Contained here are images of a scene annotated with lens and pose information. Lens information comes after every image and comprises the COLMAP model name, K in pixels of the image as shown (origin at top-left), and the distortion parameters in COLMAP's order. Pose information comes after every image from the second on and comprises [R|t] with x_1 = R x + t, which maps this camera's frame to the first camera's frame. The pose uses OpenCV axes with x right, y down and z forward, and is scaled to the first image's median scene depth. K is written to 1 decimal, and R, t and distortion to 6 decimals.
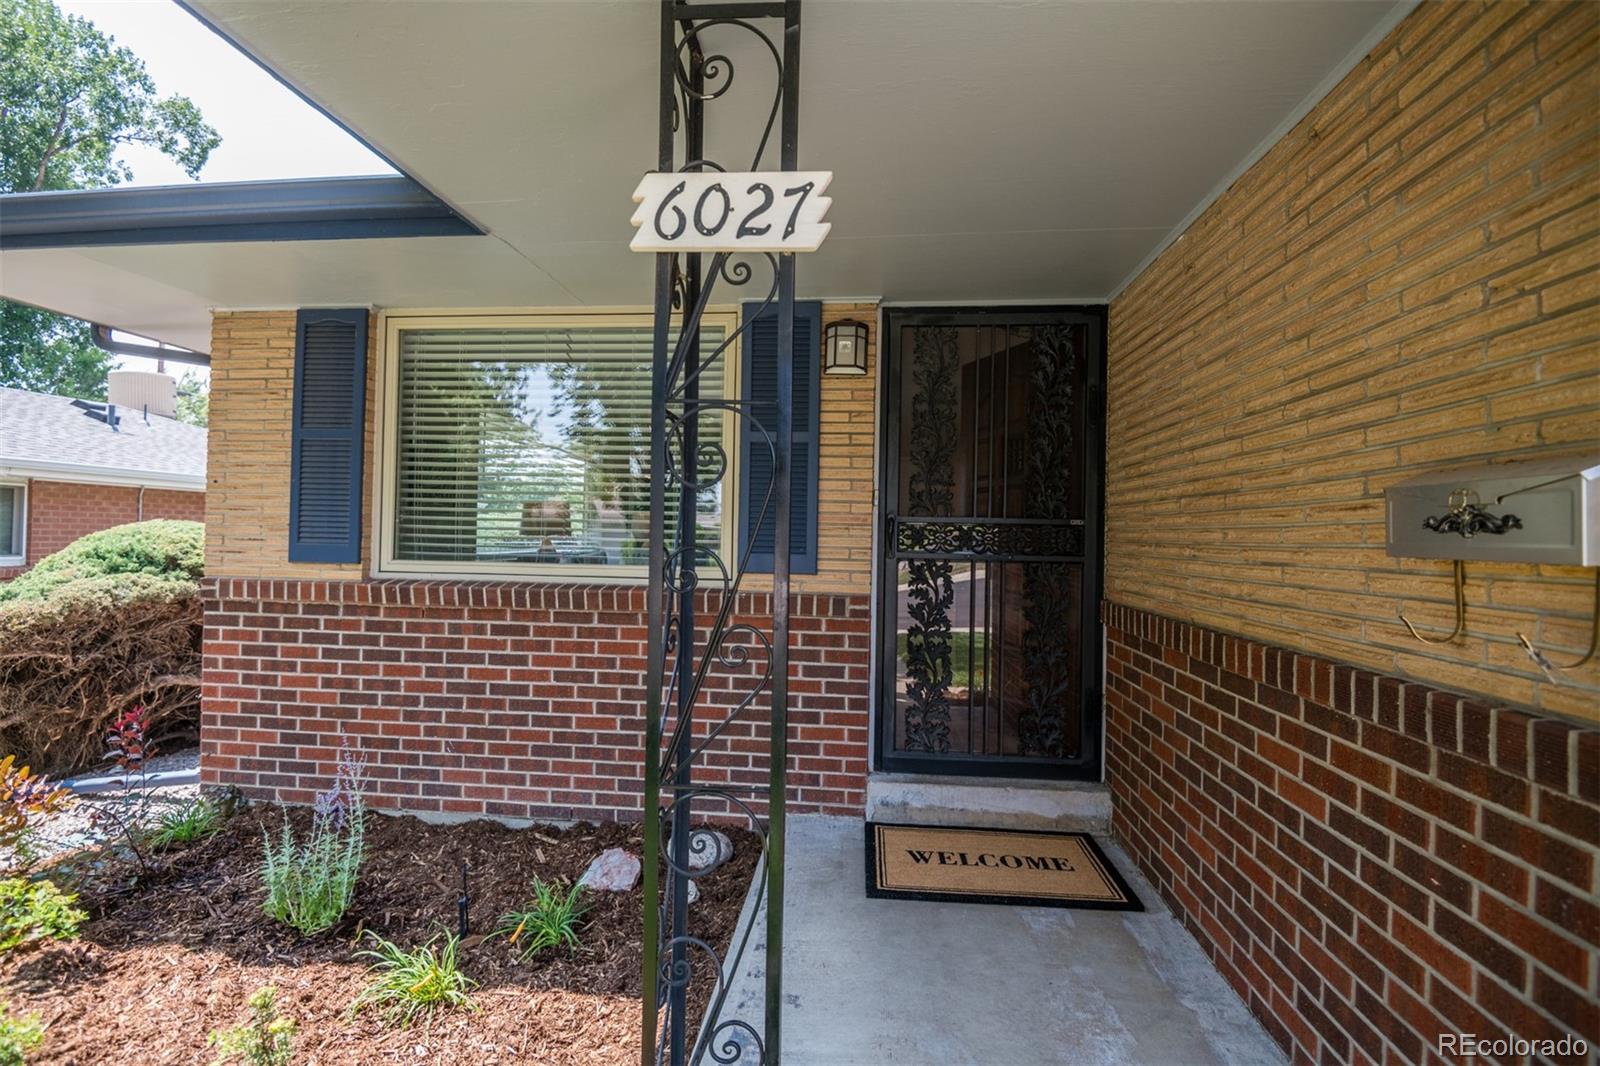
lens RADIAL K [[731.7, 0, 800.0], [0, 731.7, 533.0], [0, 0, 1]] dist [-0.000805, -0.000276]
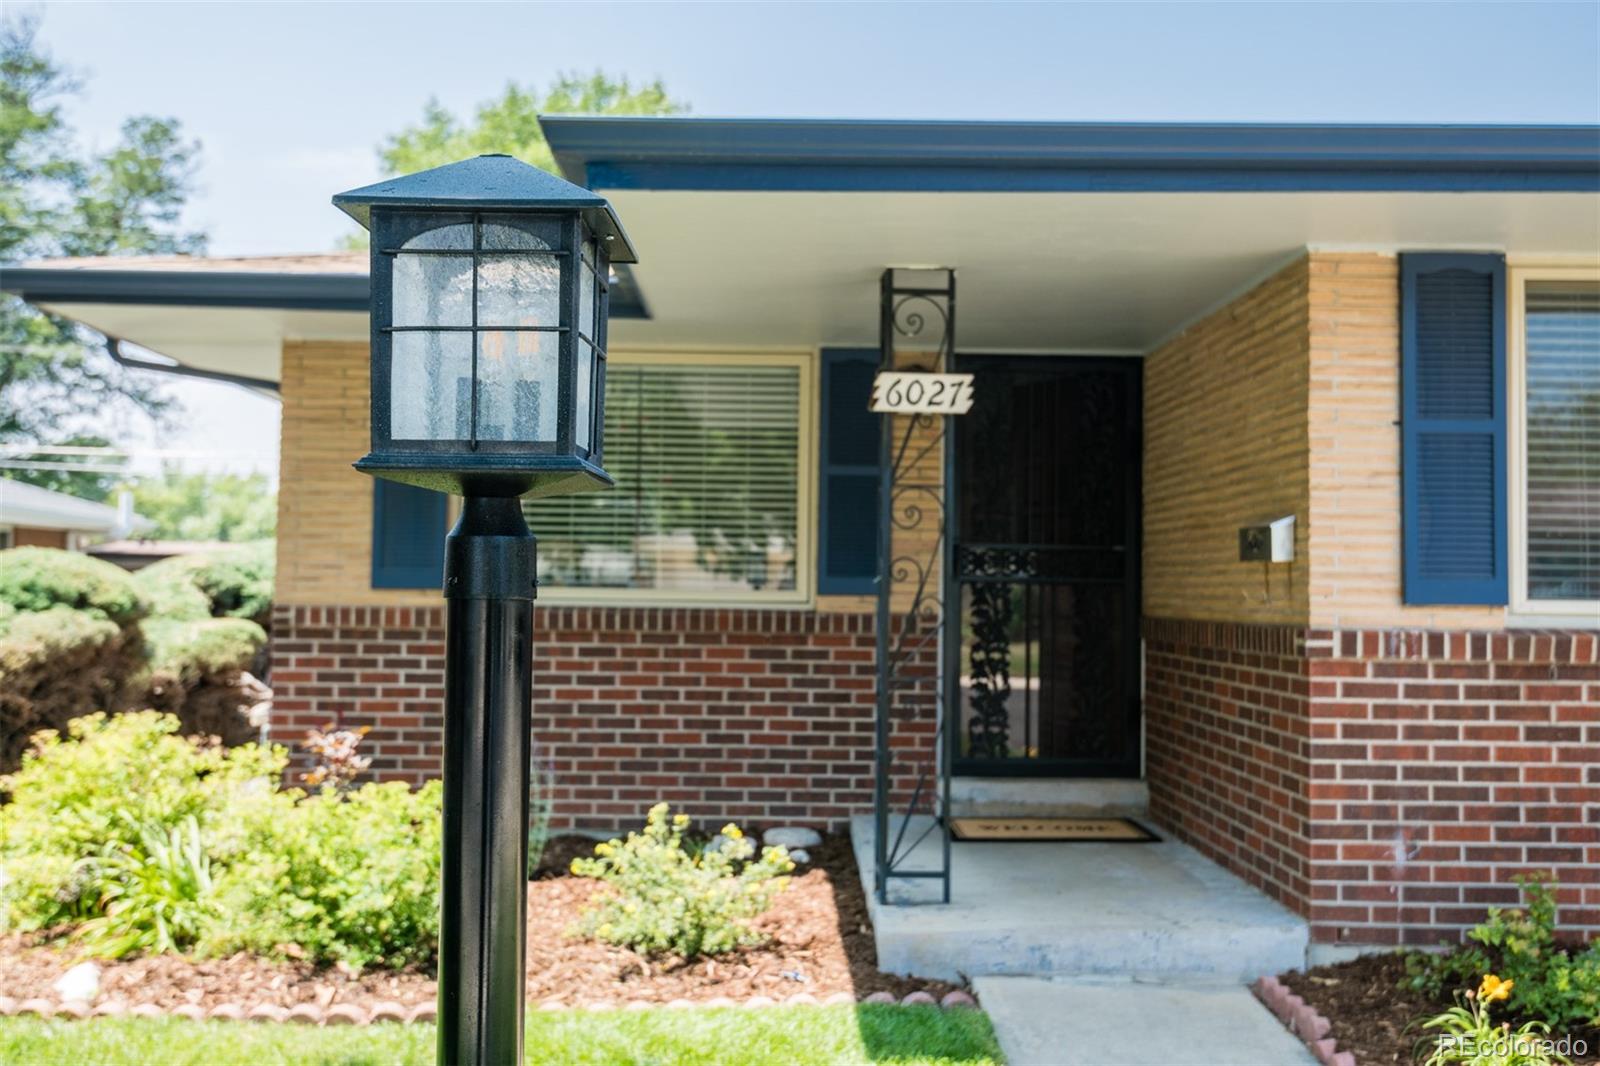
lens RADIAL K [[1630.8, 0, 800.0], [0, 1630.8, 533.0], [0, 0, 1]] dist [0.012268, 0.004533]
pose [[0.993201, -0.000300, 0.116415, -0.383845], [0.003804, 0.999546, -0.029883, 0.033622], [-0.116353, 0.030123, 0.992751, -1.375166]]
